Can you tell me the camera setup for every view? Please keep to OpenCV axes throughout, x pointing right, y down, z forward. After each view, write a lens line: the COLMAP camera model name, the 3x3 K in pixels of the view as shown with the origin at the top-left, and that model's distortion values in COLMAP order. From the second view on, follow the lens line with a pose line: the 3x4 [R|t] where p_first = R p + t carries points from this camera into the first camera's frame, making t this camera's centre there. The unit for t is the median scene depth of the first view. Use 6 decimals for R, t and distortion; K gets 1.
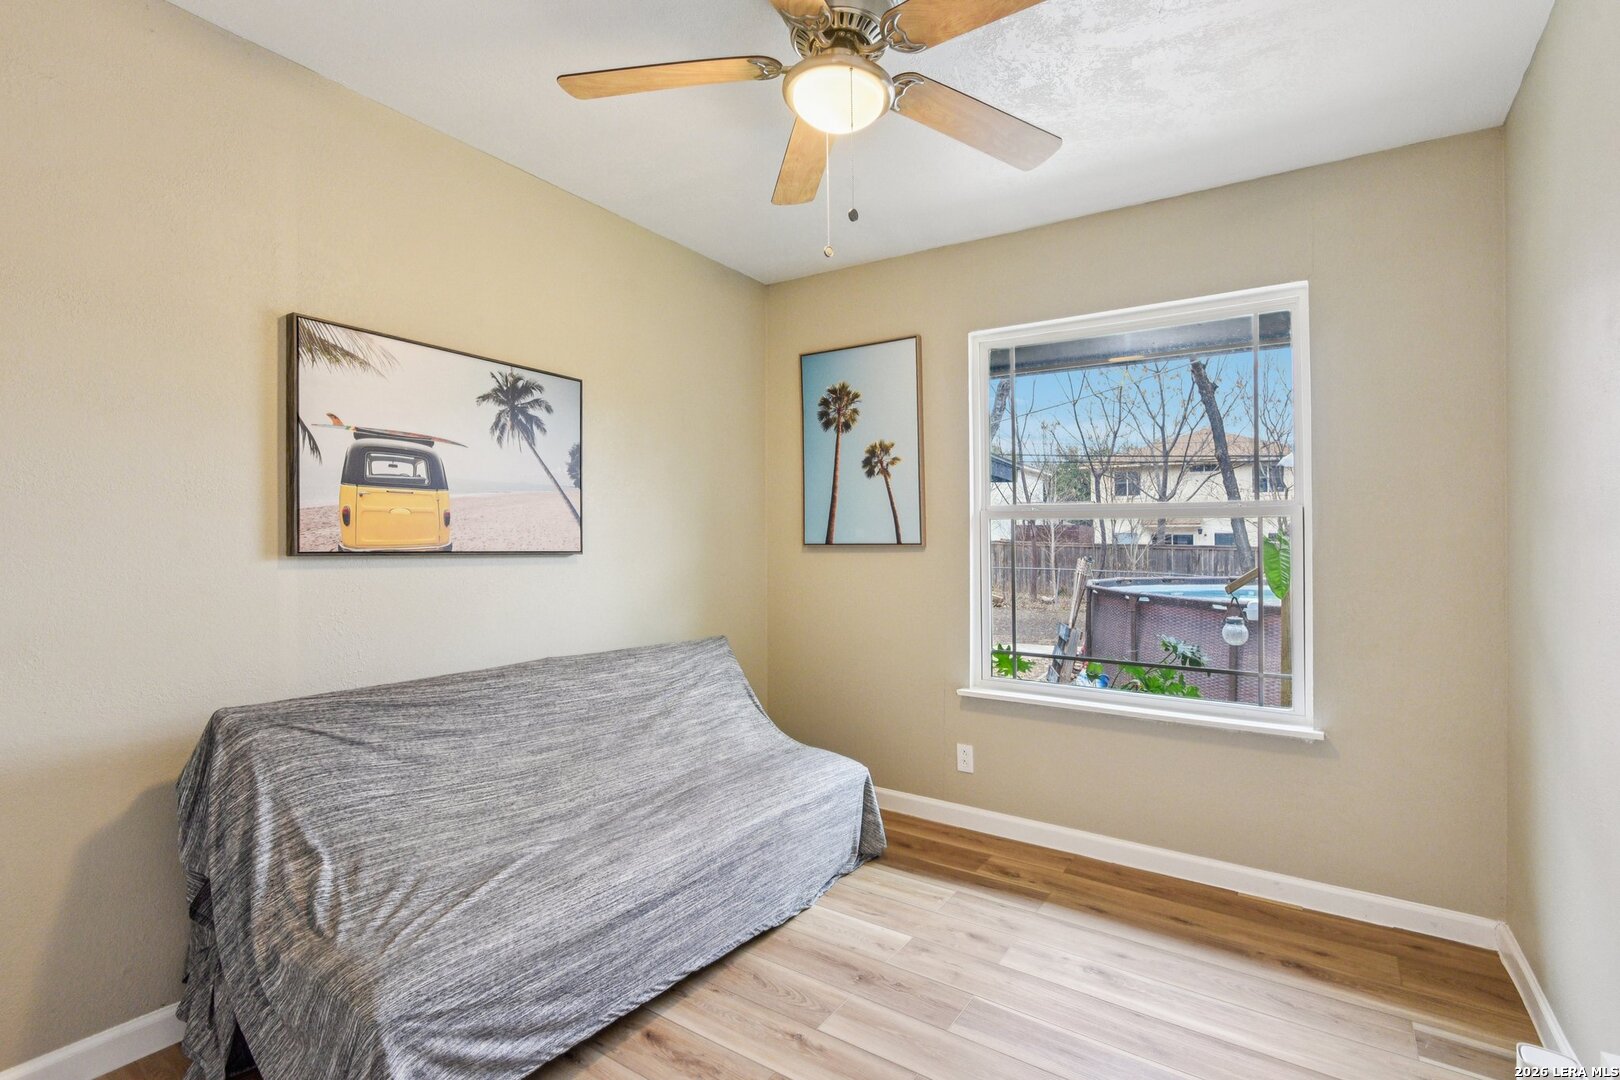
lens RADIAL K [[758.2, 0, 804.5], [0, 758.2, 527.2], [0, 0, 1]] dist [0.006049, -0.005600]
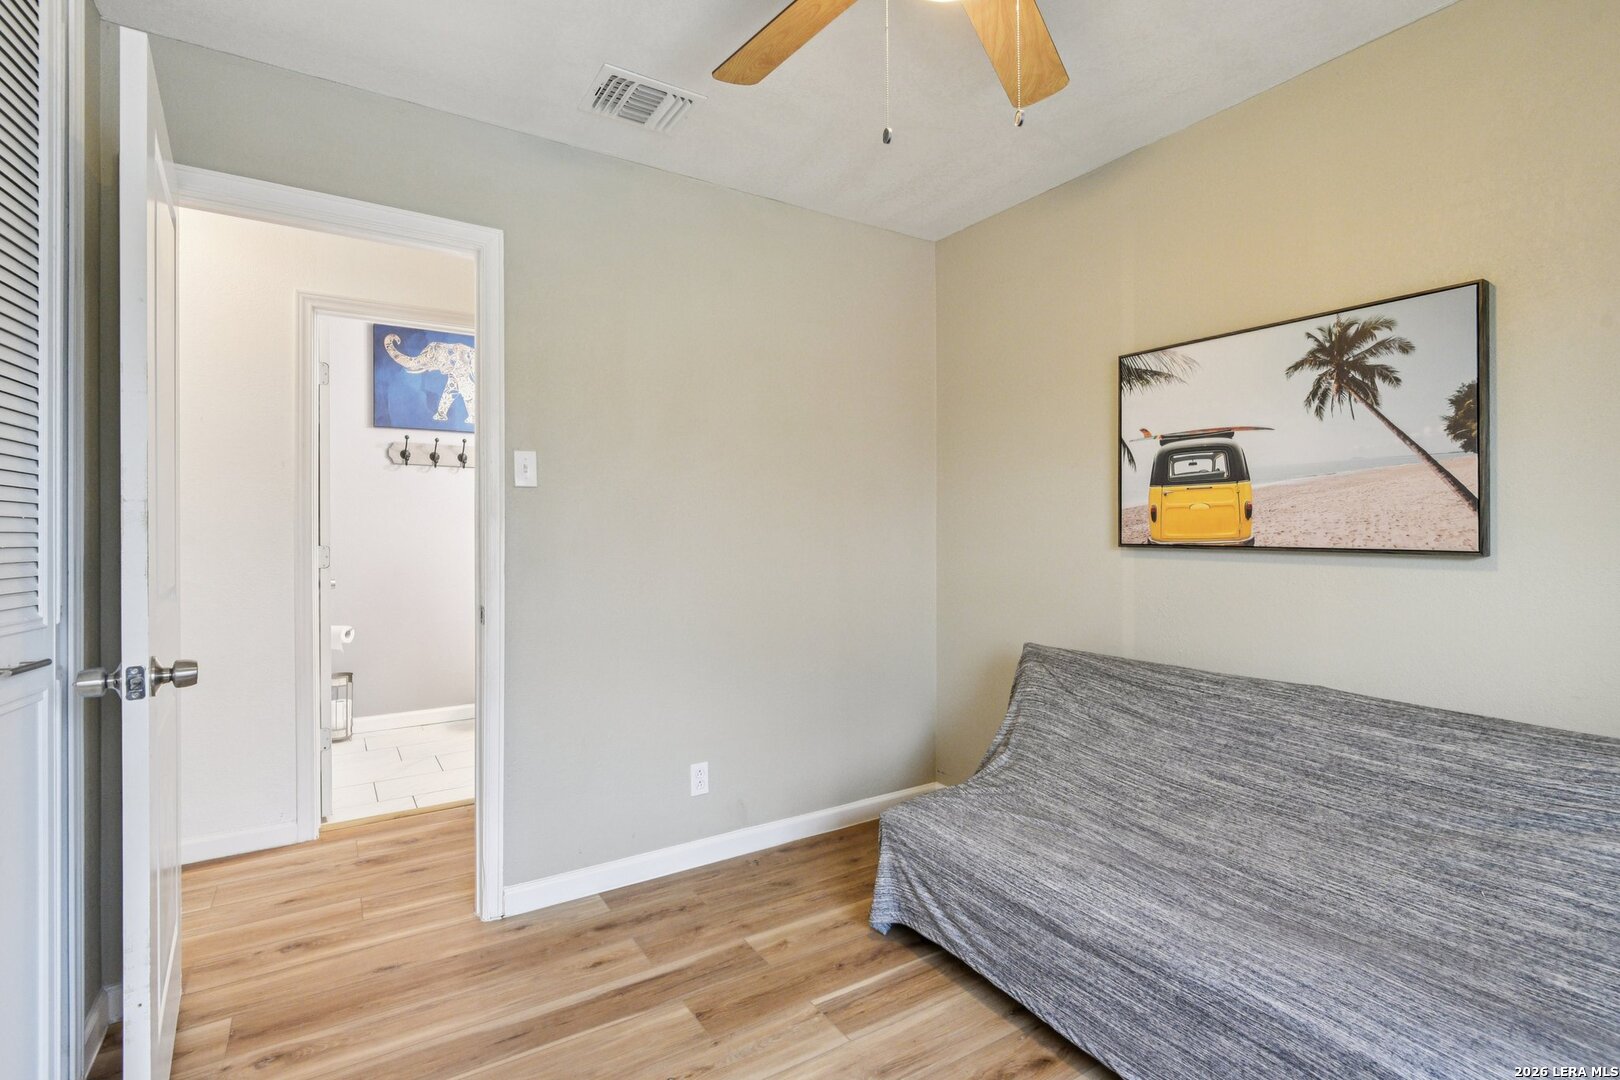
lens RADIAL K [[758.2, 0, 807.1], [0, 758.2, 542.8], [0, 0, 1]] dist [0.006049, -0.005600]
pose [[-0.398295, 0.007850, -0.917224, 0.661971], [0.014616, 0.999891, 0.002211, 0.019329], [0.917141, -0.012525, -0.398367, 0.955814]]
